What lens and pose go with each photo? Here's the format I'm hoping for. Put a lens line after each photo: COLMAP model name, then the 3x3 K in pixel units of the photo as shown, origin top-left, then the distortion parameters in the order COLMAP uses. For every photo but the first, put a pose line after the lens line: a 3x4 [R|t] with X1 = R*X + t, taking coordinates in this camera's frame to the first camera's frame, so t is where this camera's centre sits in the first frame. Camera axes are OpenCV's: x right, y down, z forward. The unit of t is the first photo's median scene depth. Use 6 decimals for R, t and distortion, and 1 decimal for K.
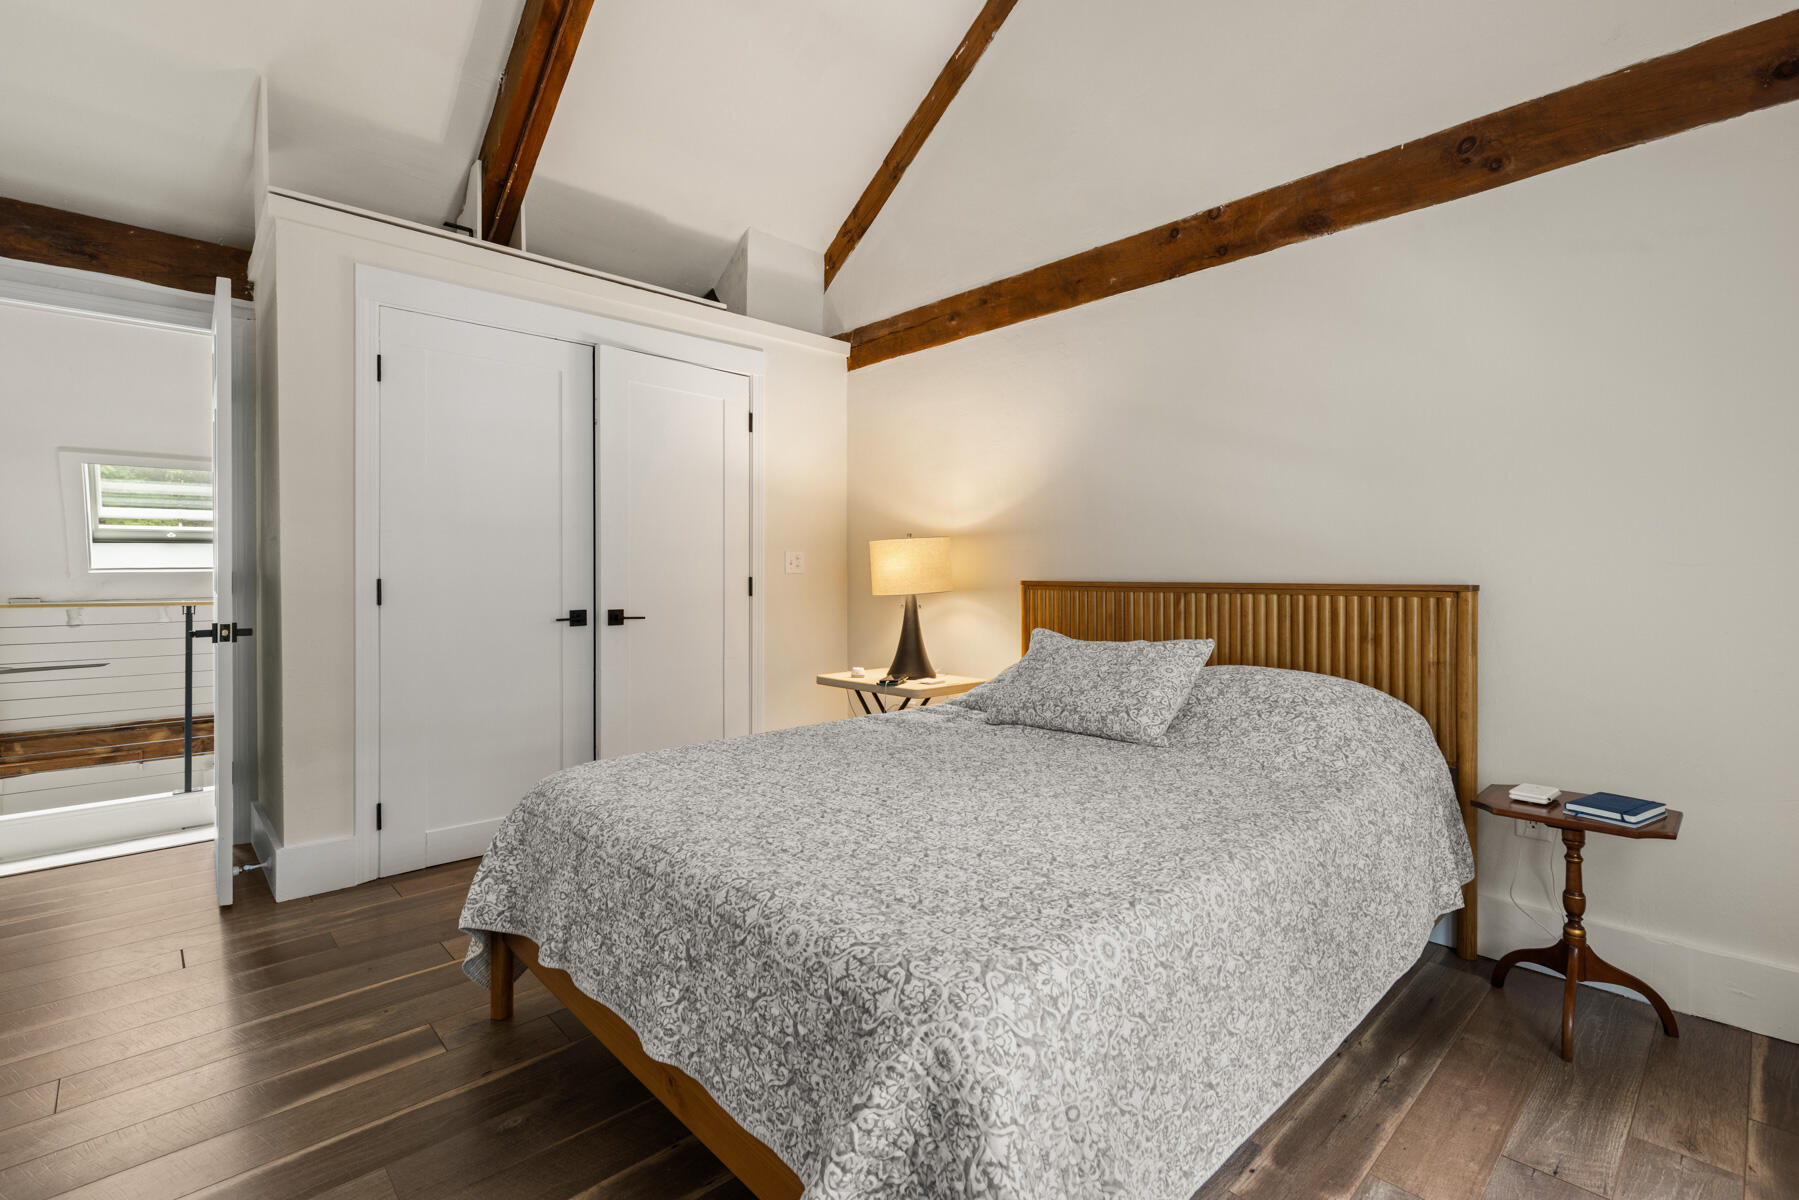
lens RADIAL K [[804.0, 0, 936.2], [0, 804.0, 578.3], [0, 0, 1]] dist [0.001496, 0.000090]
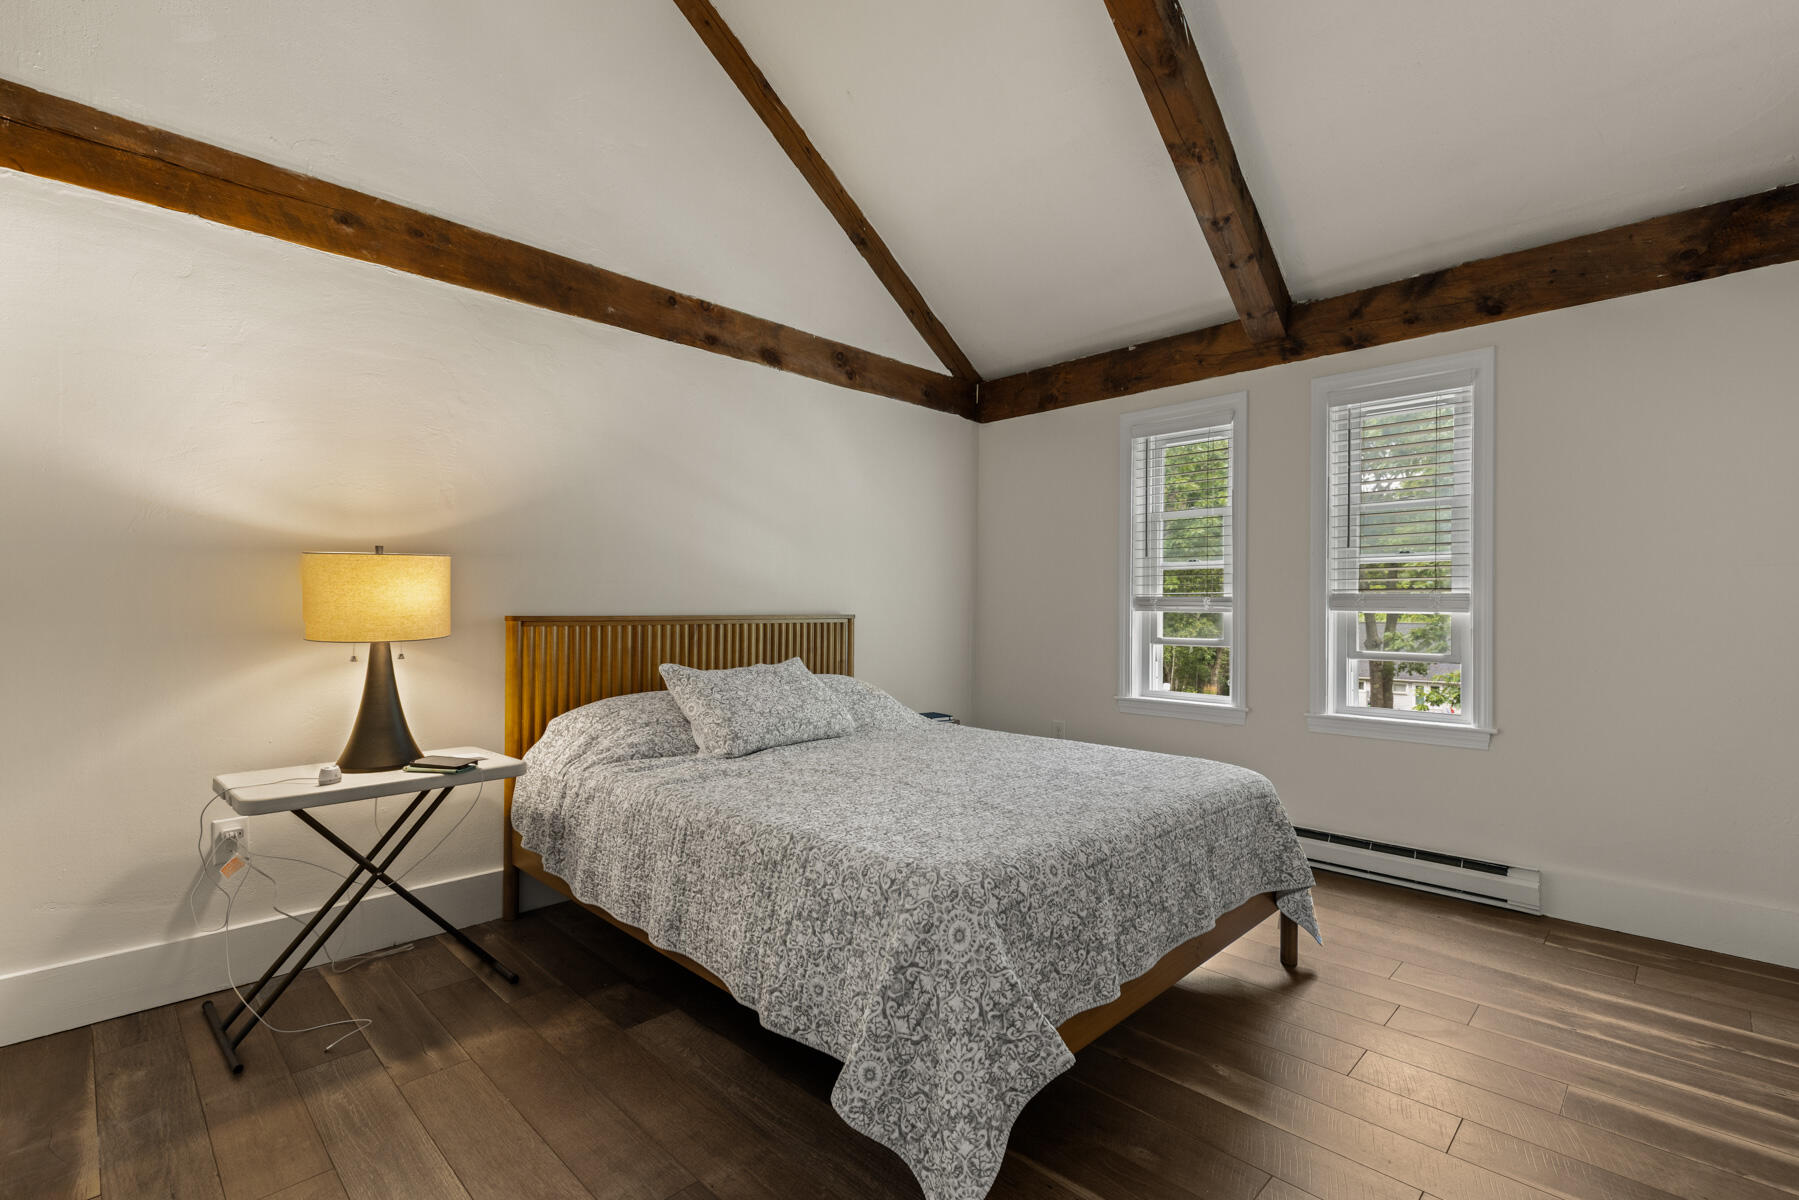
lens RADIAL K [[810.7, 0, 899.5], [0, 810.7, 600.0], [0, 0, 1]] dist [0.004558, 0.000101]
pose [[-0.010305, 0.011019, 0.999886, -0.860644], [0.003243, 0.999934, -0.010986, -0.003215], [-0.999942, 0.003130, -0.010340, 0.729932]]
